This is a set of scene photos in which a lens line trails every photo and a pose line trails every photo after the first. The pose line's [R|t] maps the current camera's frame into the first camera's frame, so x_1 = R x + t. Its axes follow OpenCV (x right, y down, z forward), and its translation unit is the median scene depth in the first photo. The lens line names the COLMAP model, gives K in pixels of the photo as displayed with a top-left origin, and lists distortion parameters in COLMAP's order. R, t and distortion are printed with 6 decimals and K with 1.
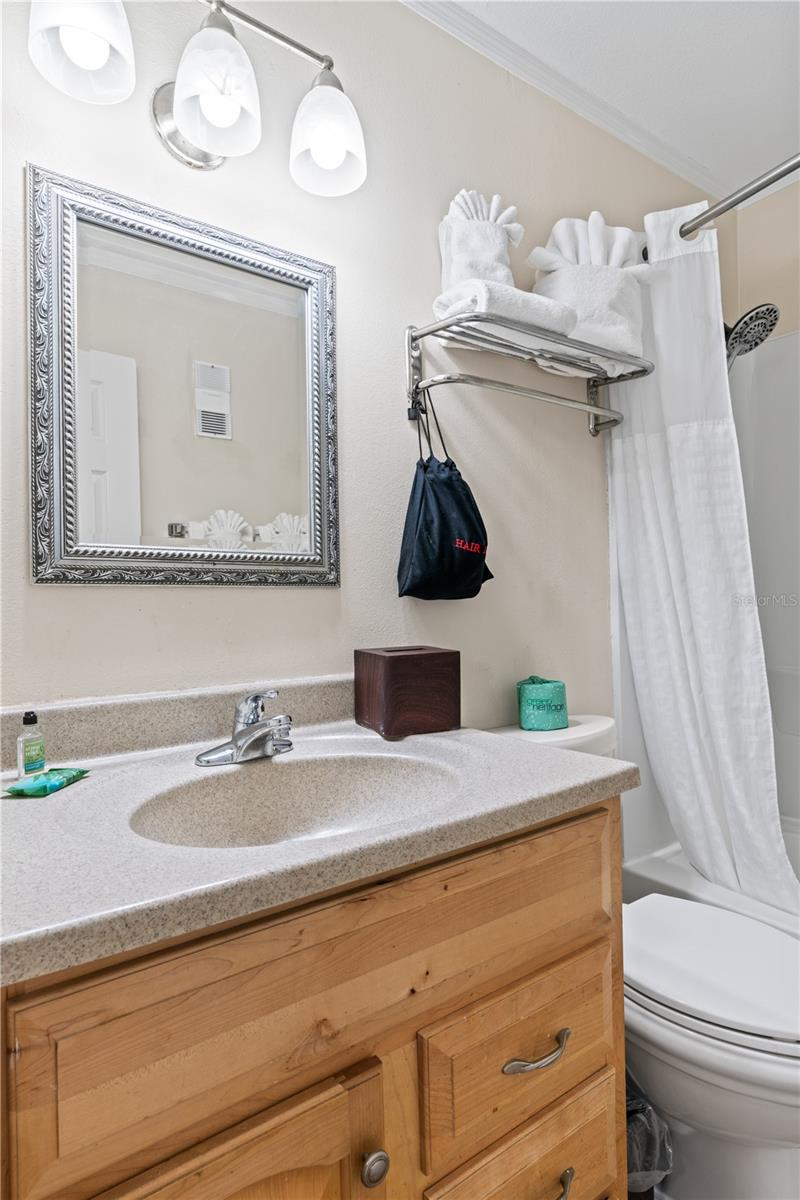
lens RADIAL K [[636.5, 0, 399.6], [0, 636.5, 598.7], [0, 0, 1]] dist [-0.008758, 0.006036]
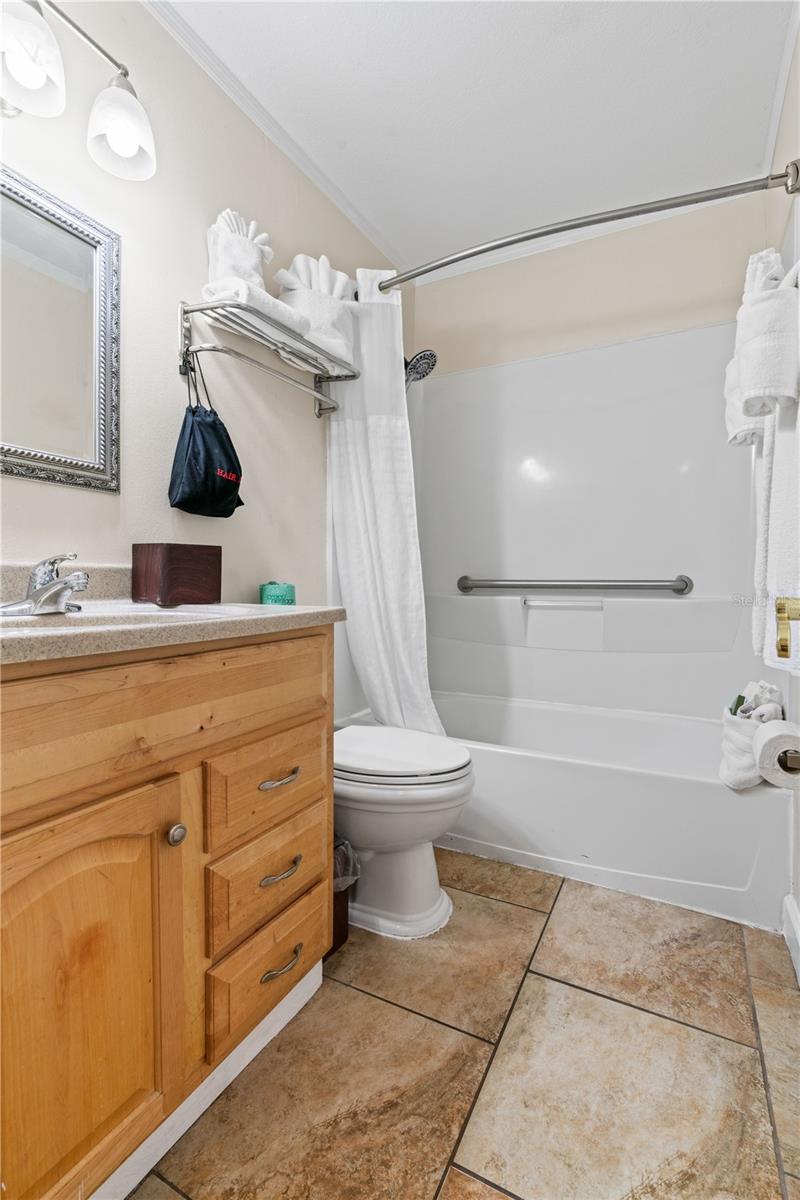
lens RADIAL K [[536.7, 0, 404.1], [0, 536.7, 574.0], [0, 0, 1]] dist [-0.012446, 0.005440]
pose [[0.889884, 0.025325, 0.455484, -0.071983], [-0.022489, 0.999679, -0.011646, 0.136368], [-0.455633, 0.000120, 0.890168, -0.174215]]
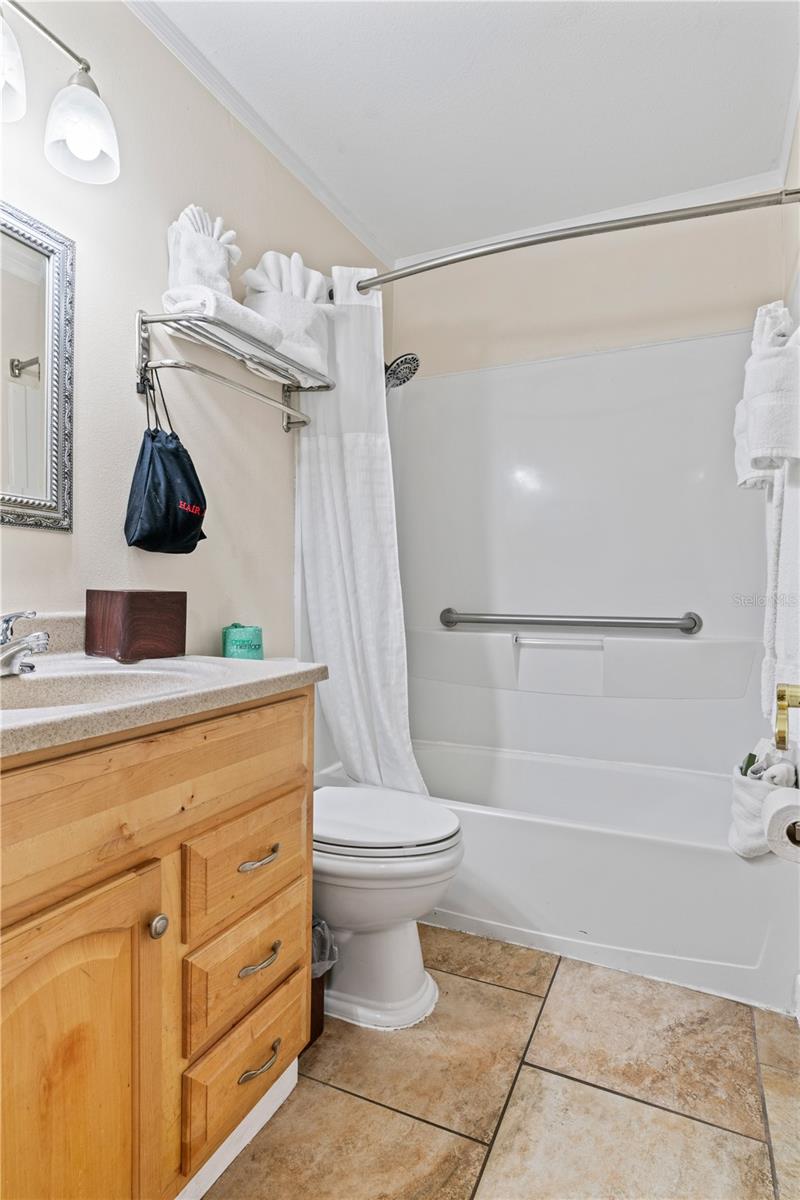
lens RADIAL K [[636.5, 0, 397.9], [0, 636.5, 577.1], [0, 0, 1]] dist [-0.008758, 0.006036]
pose [[0.868215, 0.040625, 0.494522, -0.145490], [-0.031268, 0.999141, -0.027183, 0.070139], [-0.495201, 0.008137, 0.868740, -0.232782]]
